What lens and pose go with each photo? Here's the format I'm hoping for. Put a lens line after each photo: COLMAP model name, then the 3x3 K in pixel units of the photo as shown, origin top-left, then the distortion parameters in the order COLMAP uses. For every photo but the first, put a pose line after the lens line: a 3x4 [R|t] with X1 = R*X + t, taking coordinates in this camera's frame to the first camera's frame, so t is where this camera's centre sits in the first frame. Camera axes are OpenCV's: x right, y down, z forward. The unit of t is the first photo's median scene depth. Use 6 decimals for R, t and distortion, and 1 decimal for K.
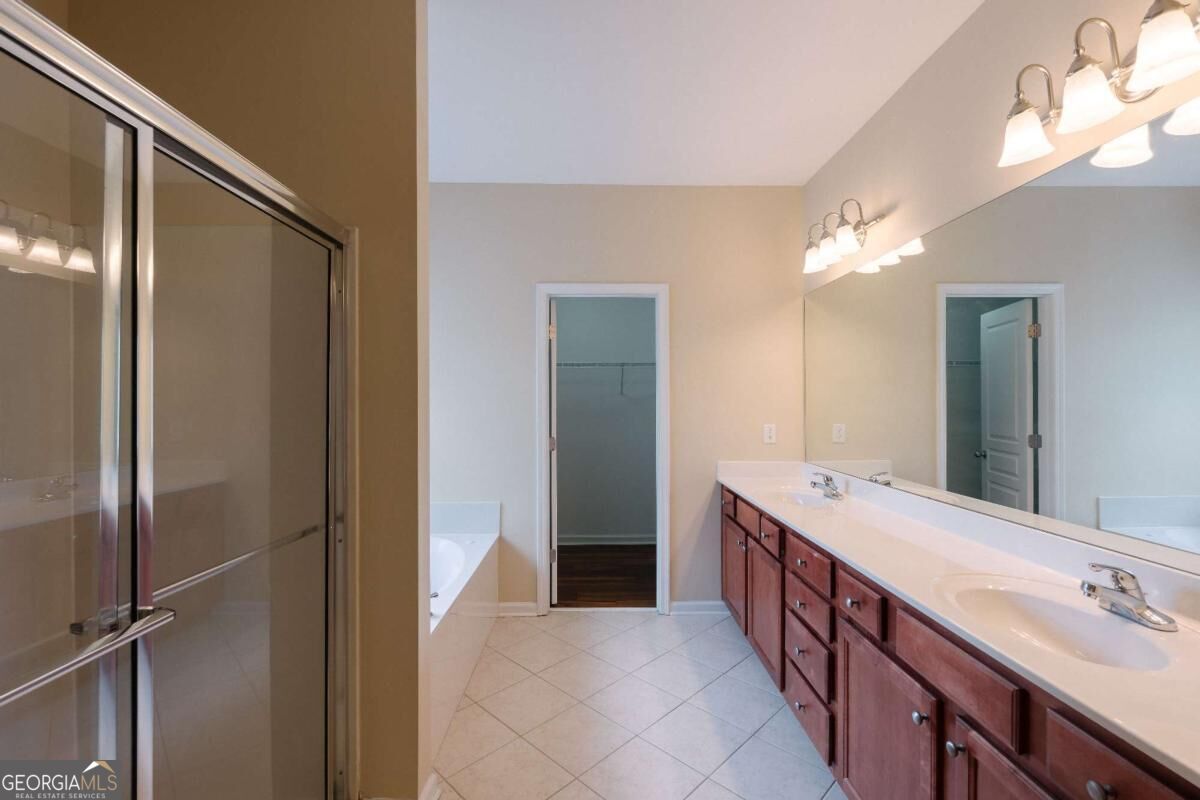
lens RADIAL K [[517.9, 0, 602.3], [0, 517.9, 399.1], [0, 0, 1]] dist [-0.002785, -0.000008]
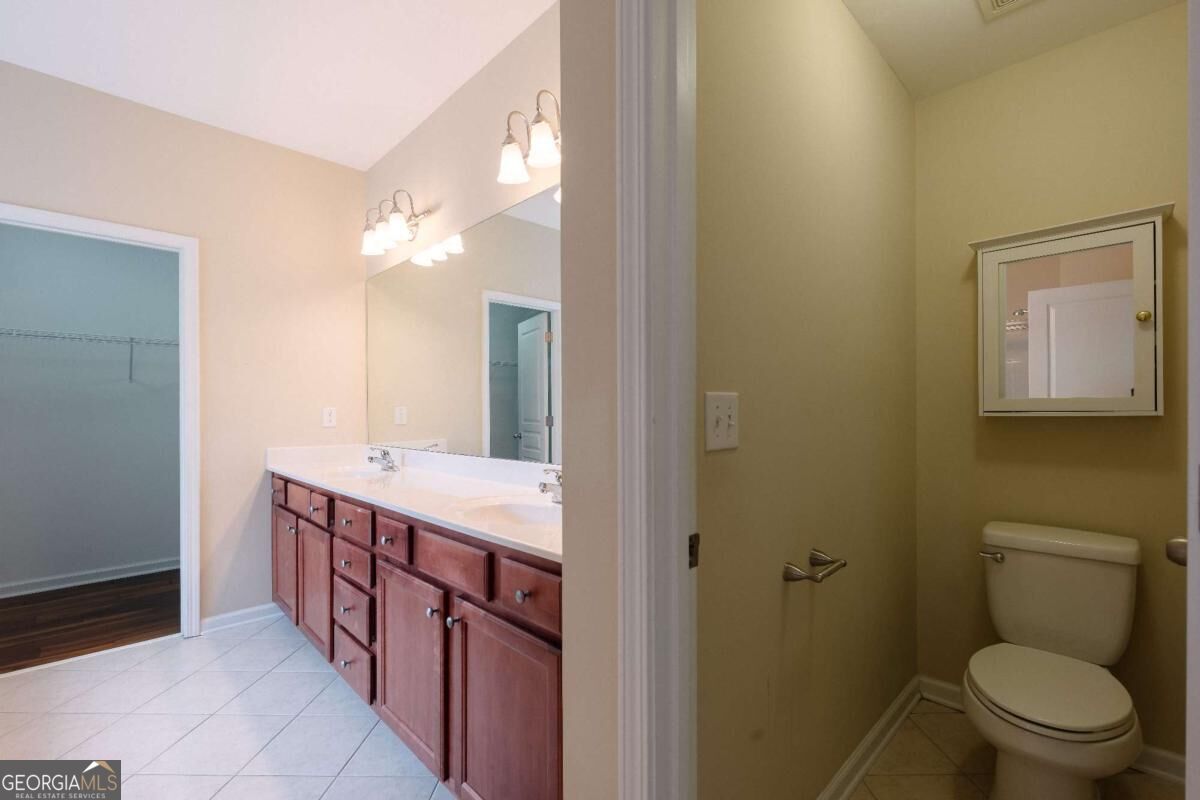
lens RADIAL K [[517.9, 0, 601.1], [0, 517.9, 406.8], [0, 0, 1]] dist [-0.002785, -0.000008]
pose [[0.727046, 0.001375, 0.686587, 0.038027], [0.003122, 0.999981, -0.005309, 0.074839], [-0.686582, 0.006004, 0.727028, -0.072485]]
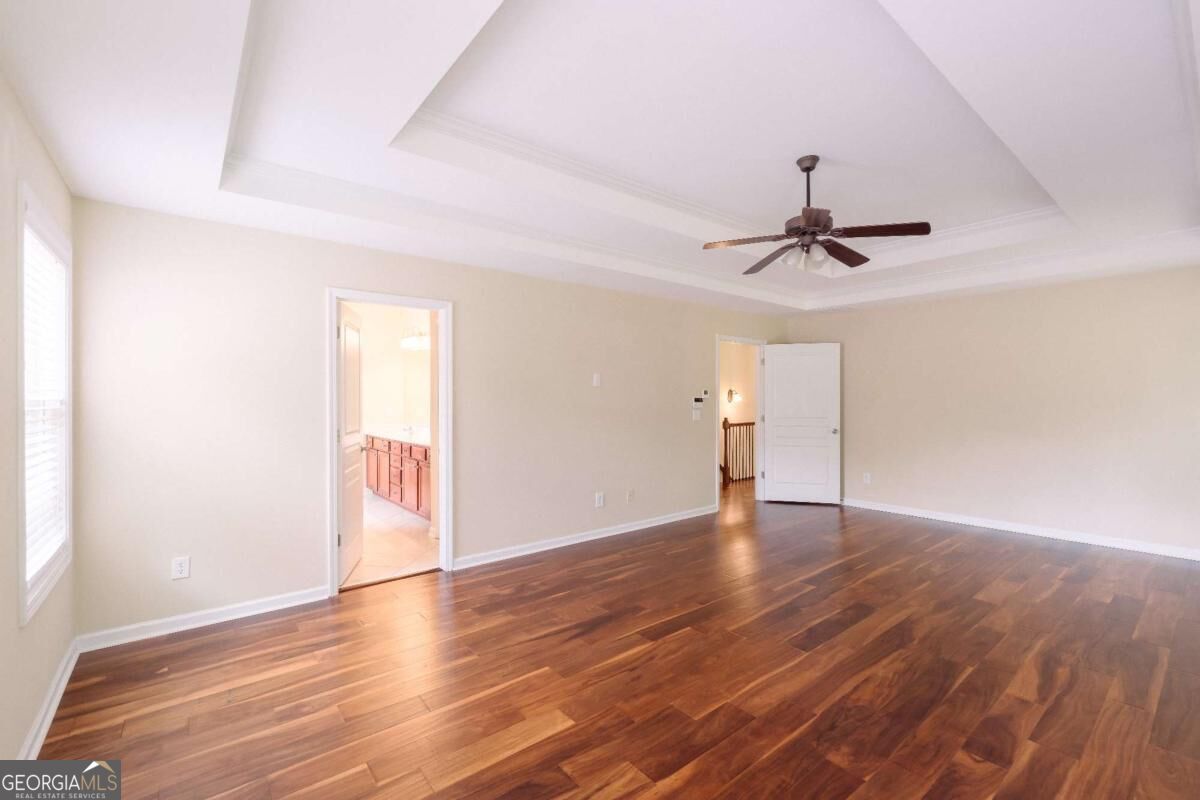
lens RADIAL K [[517.9, 0, 601.0], [0, 517.9, 399.4], [0, 0, 1]] dist [-0.002785, -0.000008]
pose [[0.788802, -0.003272, 0.614639, -0.460960], [0.000664, 0.999990, 0.004471, -0.001657], [-0.614647, -0.003118, 0.788796, -1.860193]]
